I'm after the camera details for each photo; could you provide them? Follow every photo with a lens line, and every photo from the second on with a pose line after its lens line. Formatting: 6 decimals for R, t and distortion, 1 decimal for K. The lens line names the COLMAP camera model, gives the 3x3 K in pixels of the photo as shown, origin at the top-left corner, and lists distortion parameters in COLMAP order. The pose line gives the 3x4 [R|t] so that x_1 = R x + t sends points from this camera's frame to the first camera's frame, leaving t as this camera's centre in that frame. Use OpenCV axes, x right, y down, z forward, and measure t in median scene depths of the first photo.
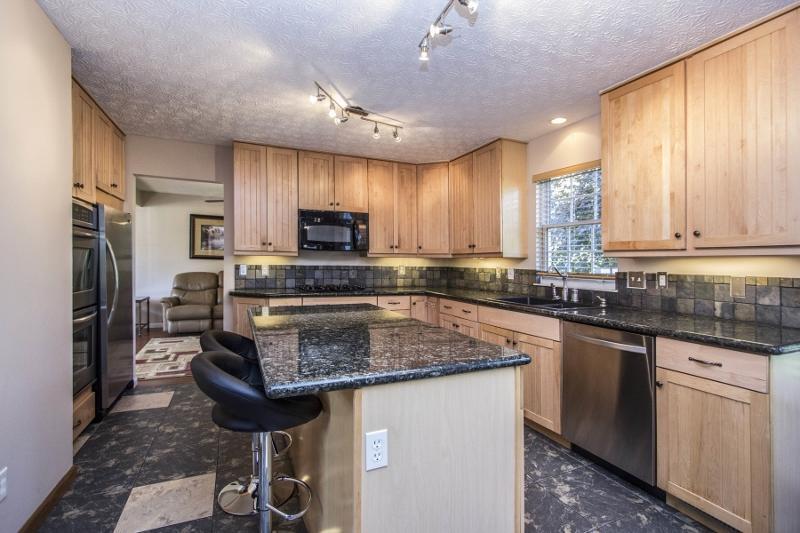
lens RADIAL K [[371.1, 0, 425.7], [0, 371.1, 268.4], [0, 0, 1]] dist [-0.019196, 0.004867]
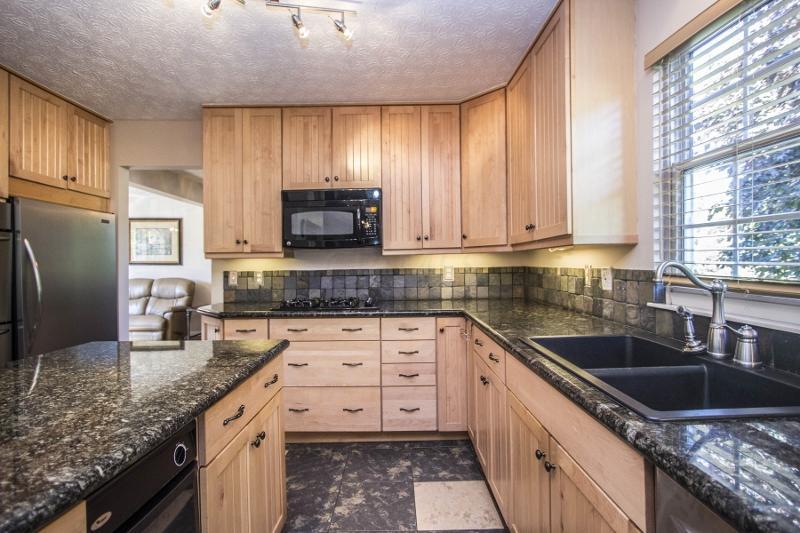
lens RADIAL K [[391.7, 0, 437.7], [0, 391.7, 273.5], [0, 0, 1]] dist [0.000866, 0.000388]
pose [[0.925754, -0.019154, -0.377642, 0.213527], [0.024100, 0.999674, 0.008375, -0.002465], [0.377359, -0.016854, 0.925914, 0.433012]]
